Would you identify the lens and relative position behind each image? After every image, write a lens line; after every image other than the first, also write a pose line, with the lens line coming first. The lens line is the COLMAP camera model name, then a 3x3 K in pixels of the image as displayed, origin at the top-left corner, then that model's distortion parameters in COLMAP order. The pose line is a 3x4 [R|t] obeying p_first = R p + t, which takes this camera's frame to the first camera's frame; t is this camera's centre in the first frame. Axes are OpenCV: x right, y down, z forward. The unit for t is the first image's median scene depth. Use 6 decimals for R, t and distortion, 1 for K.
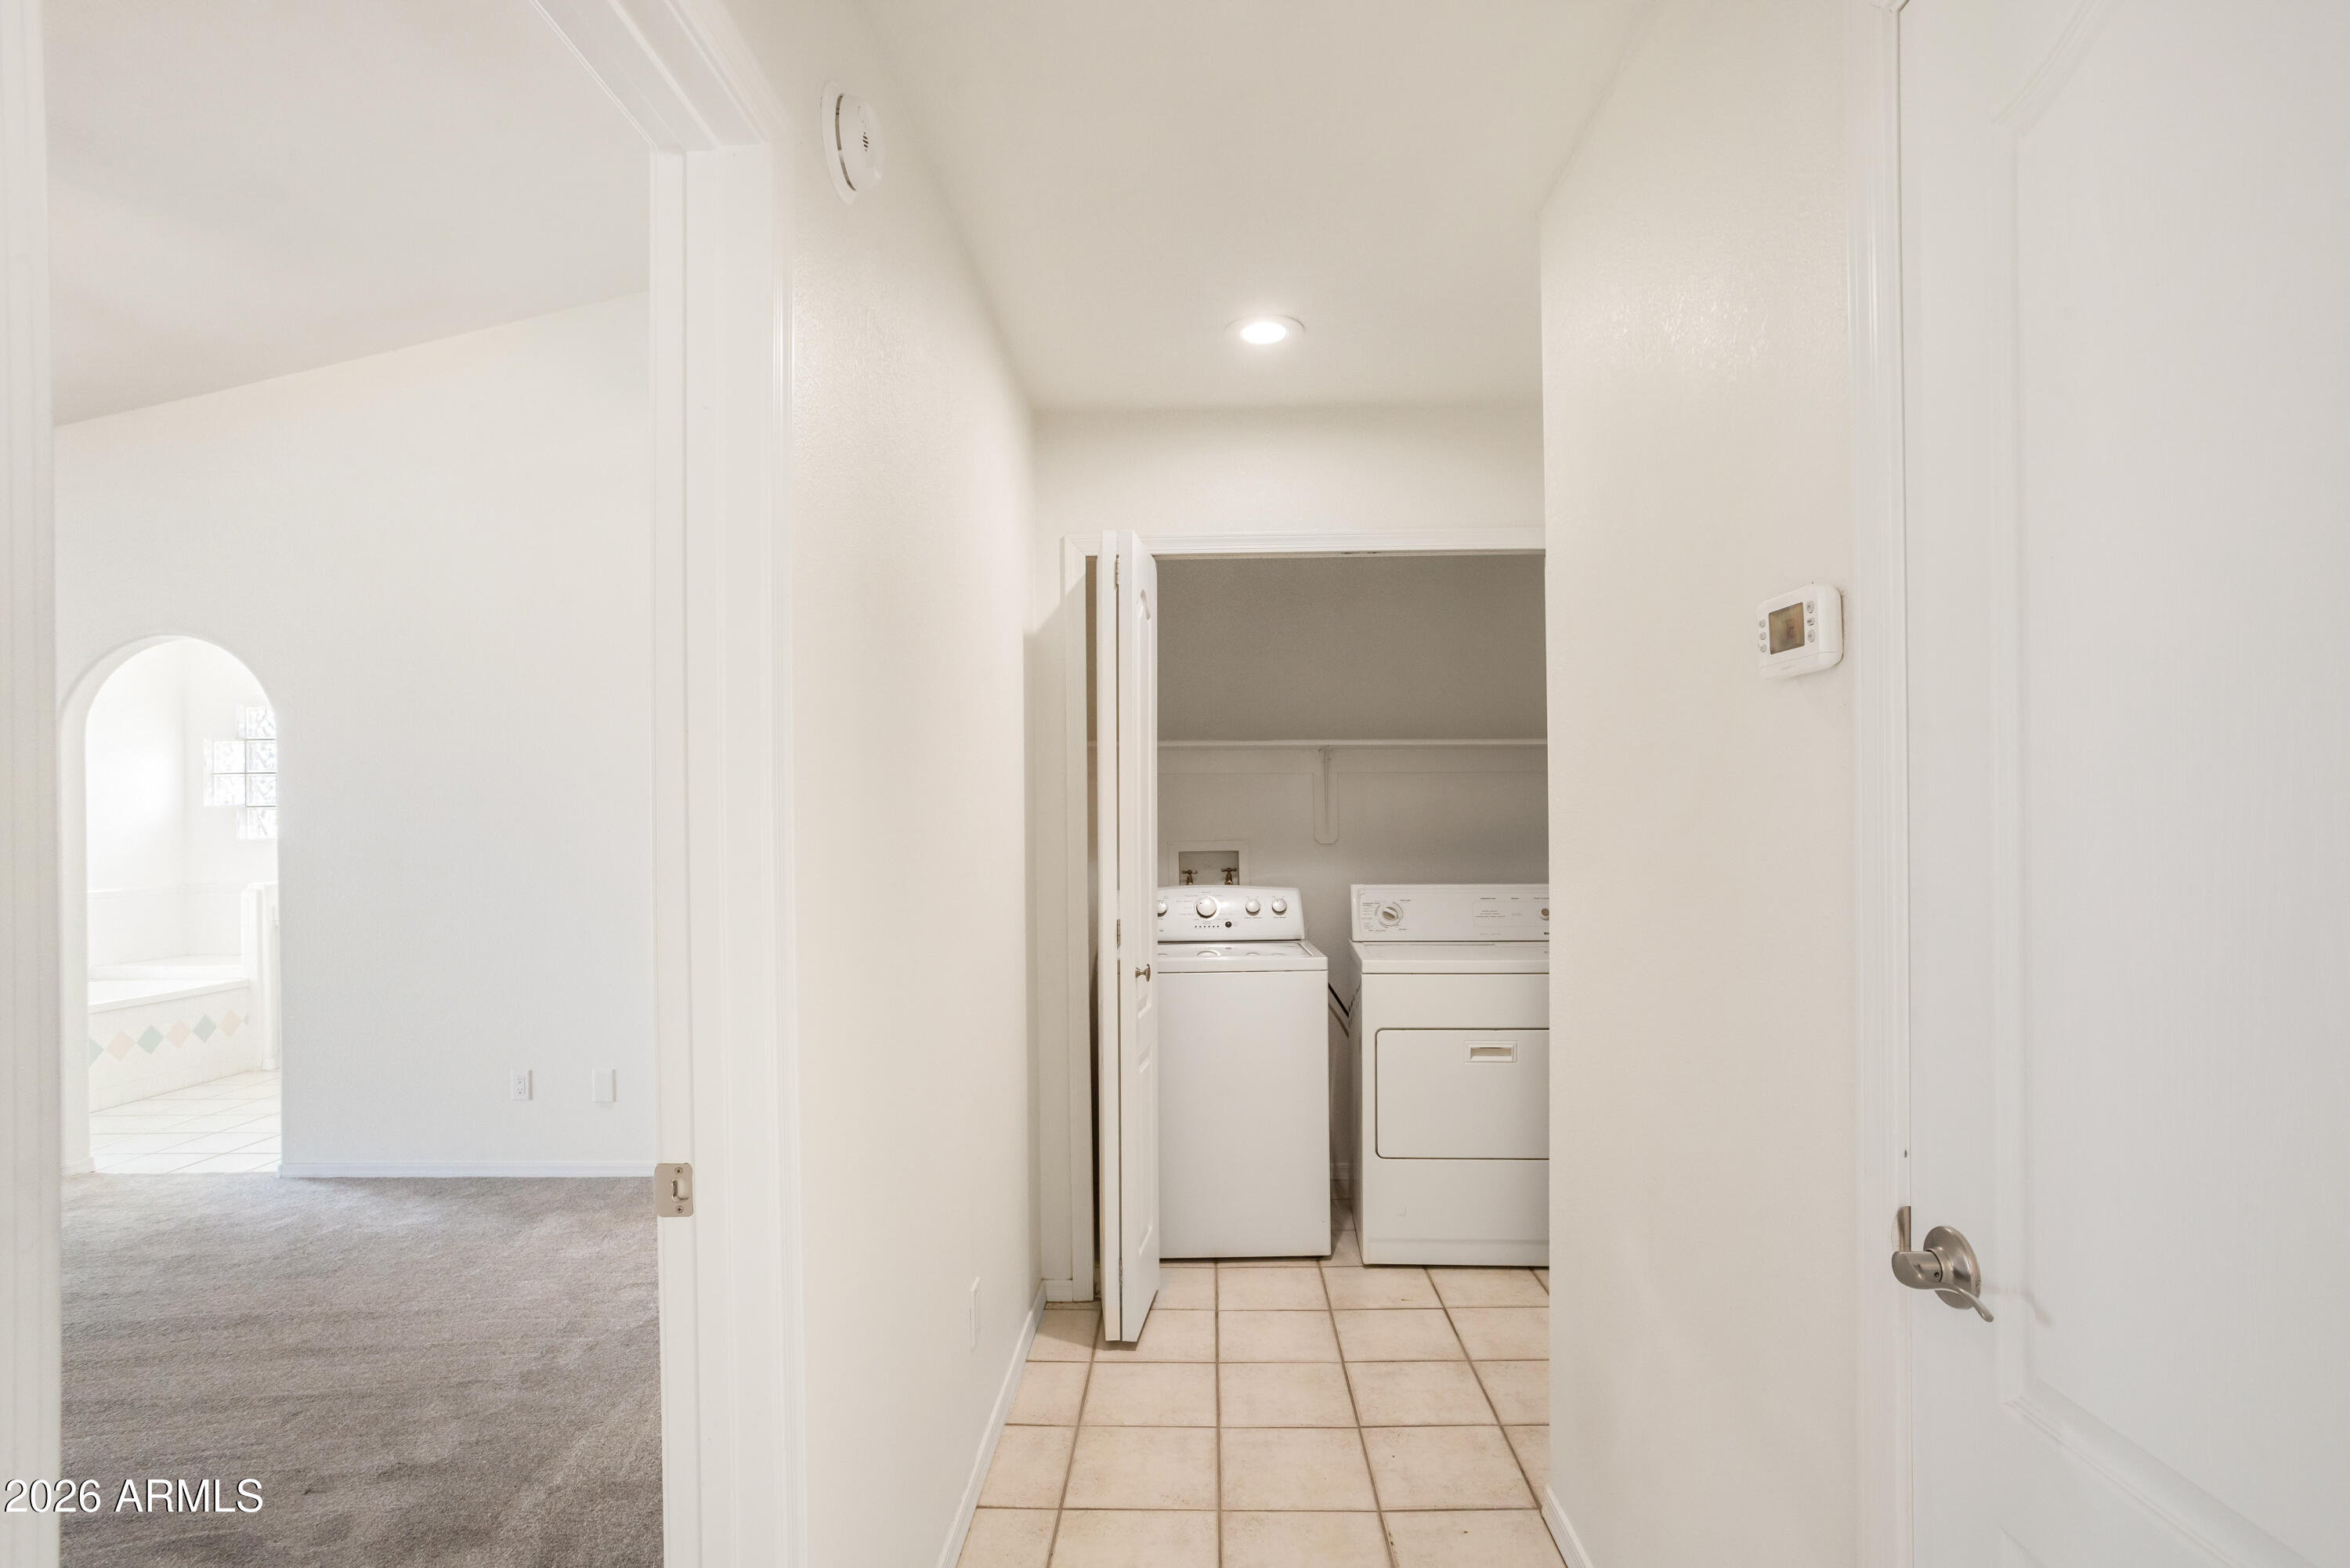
lens RADIAL K [[1157.9, 0, 1194.4], [0, 1157.9, 832.6], [0, 0, 1]] dist [-0.030847, 0.016929]
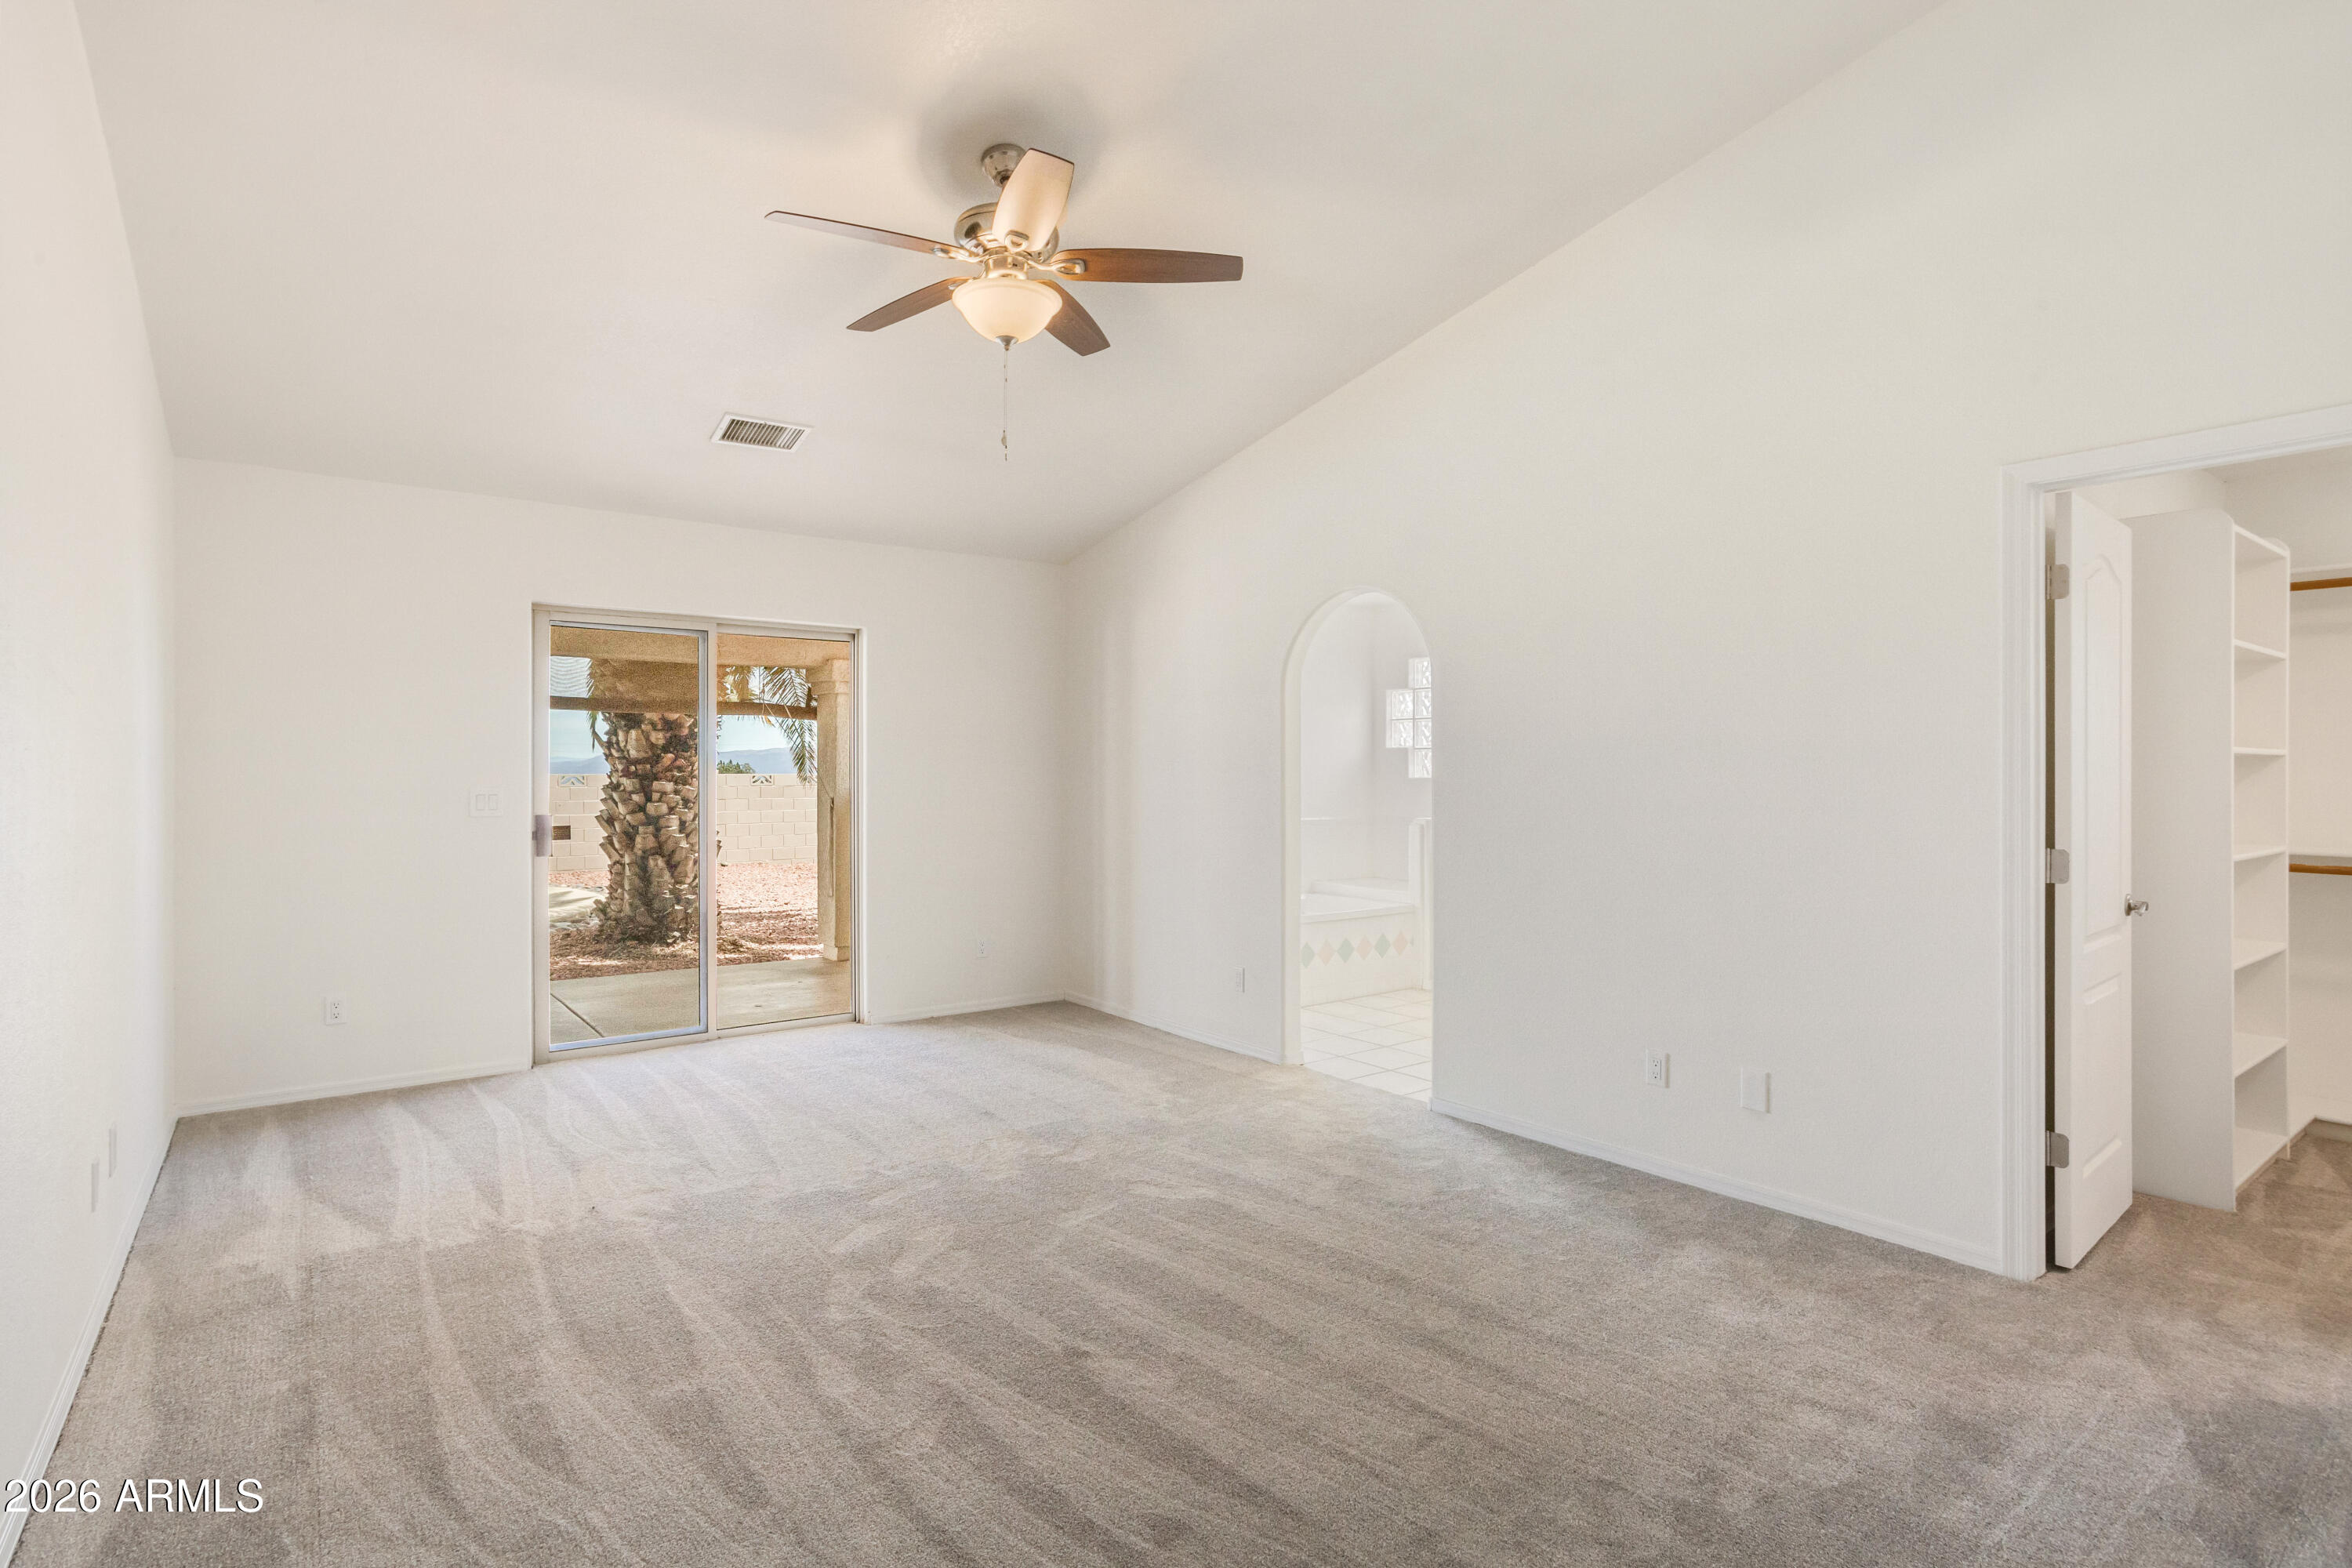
lens RADIAL K [[1159.0, 0, 1168.2], [0, 1159.0, 774.4], [0, 0, 1]] dist [-0.030847, 0.016929]
pose [[0.614590, 0.007427, -0.788812, -0.153975], [-0.006526, 0.999969, 0.004330, -0.000912], [0.788820, 0.002487, 0.614619, 0.209494]]
